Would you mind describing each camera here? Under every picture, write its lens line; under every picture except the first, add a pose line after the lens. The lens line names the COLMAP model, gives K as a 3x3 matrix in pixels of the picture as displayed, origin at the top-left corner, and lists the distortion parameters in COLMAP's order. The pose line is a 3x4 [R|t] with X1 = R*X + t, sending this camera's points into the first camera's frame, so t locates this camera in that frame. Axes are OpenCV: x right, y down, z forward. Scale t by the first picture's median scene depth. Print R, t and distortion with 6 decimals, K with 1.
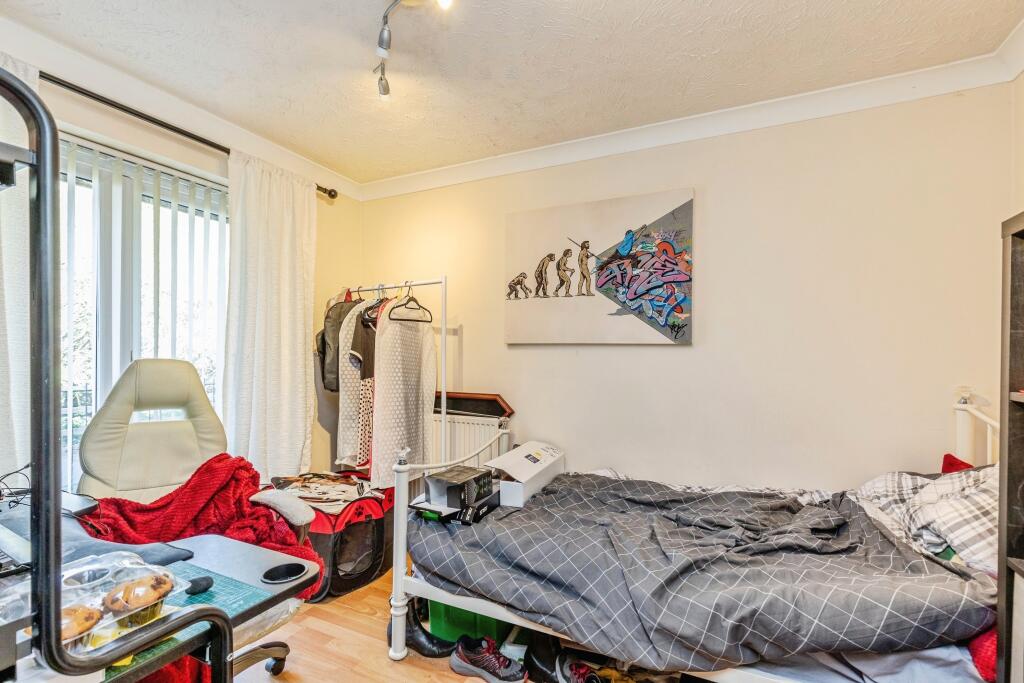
lens RADIAL K [[458.2, 0, 505.8], [0, 458.2, 341.0], [0, 0, 1]] dist [0.008853, -0.001624]
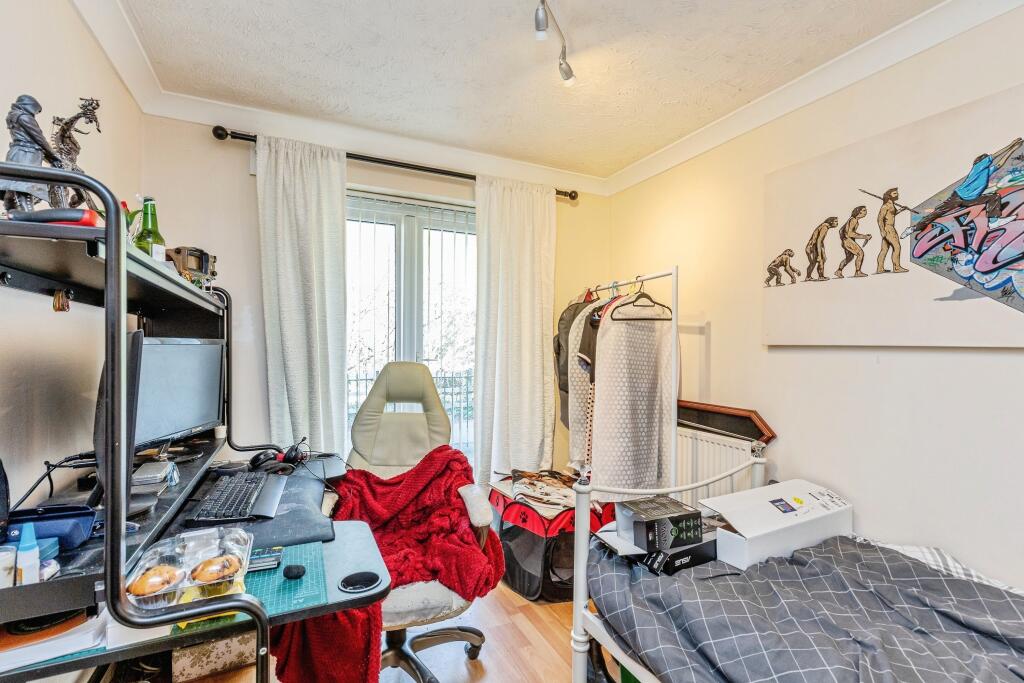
lens RADIAL K [[458.2, 0, 505.8], [0, 458.2, 341.0], [0, 0, 1]] dist [0.008853, -0.001624]
pose [[0.782349, -0.006695, -0.622804, 0.159688], [0.015221, 0.999849, 0.008373, -0.016240], [0.622654, -0.016030, 0.782333, 0.150213]]
